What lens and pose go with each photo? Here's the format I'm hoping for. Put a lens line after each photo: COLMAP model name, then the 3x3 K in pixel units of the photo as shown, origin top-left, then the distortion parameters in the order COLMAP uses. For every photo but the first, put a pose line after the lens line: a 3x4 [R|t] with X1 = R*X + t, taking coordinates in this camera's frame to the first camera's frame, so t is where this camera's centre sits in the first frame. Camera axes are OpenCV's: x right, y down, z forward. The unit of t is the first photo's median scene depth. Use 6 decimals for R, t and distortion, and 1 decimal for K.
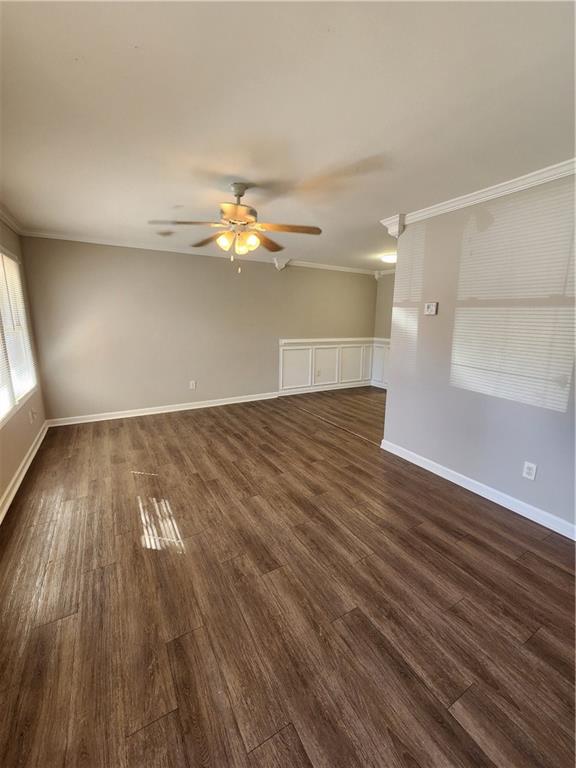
lens RADIAL K [[315.6, 0, 294.7], [0, 315.6, 381.9], [0, 0, 1]] dist [-0.000369, -0.001121]
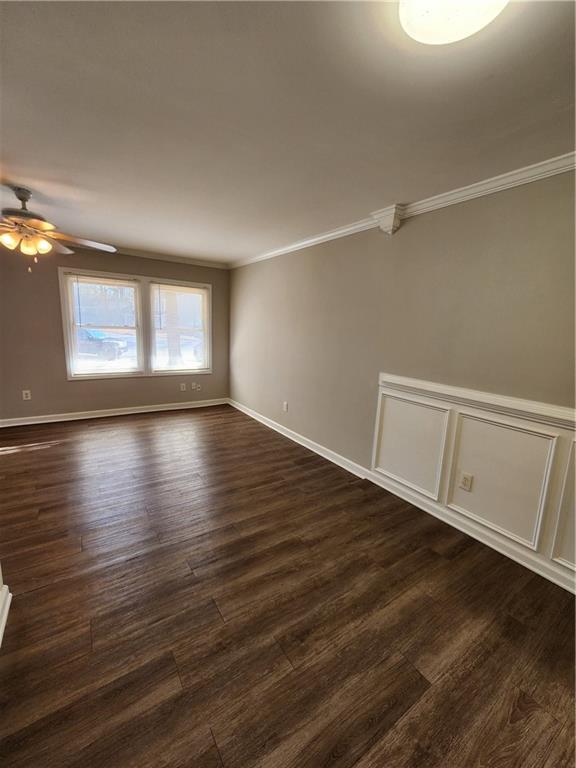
lens RADIAL K [[315.6, 0, 294.5], [0, 315.6, 383.6], [0, 0, 1]] dist [-0.000369, -0.001121]
pose [[0.071857, 0.167252, -0.983292, 0.757160], [-0.241792, 0.959356, 0.145511, -0.270262], [0.967664, 0.227296, 0.109377, 1.396923]]
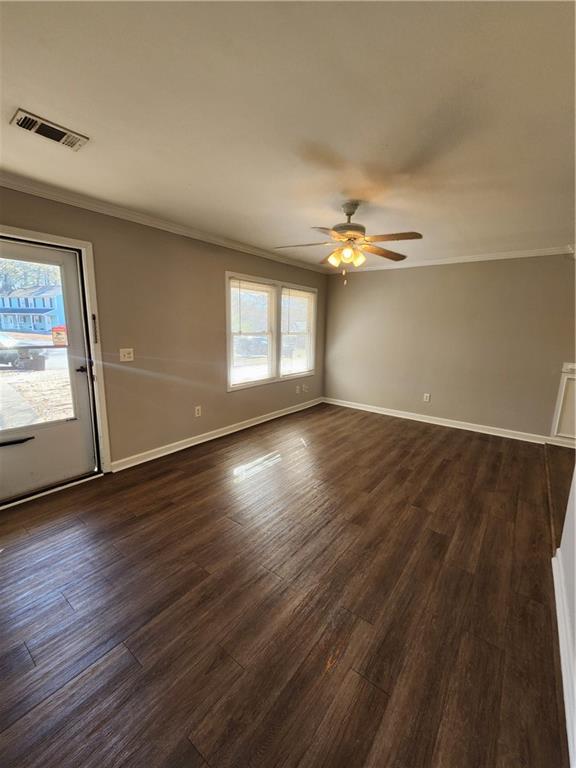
lens RADIAL K [[315.6, 0, 295.9], [0, 315.6, 381.9], [0, 0, 1]] dist [-0.000369, -0.001121]
pose [[0.386706, 0.159534, -0.908299, 0.609223], [-0.202595, 0.975559, 0.085093, -0.059464], [0.899674, 0.151111, 0.409575, 0.347344]]
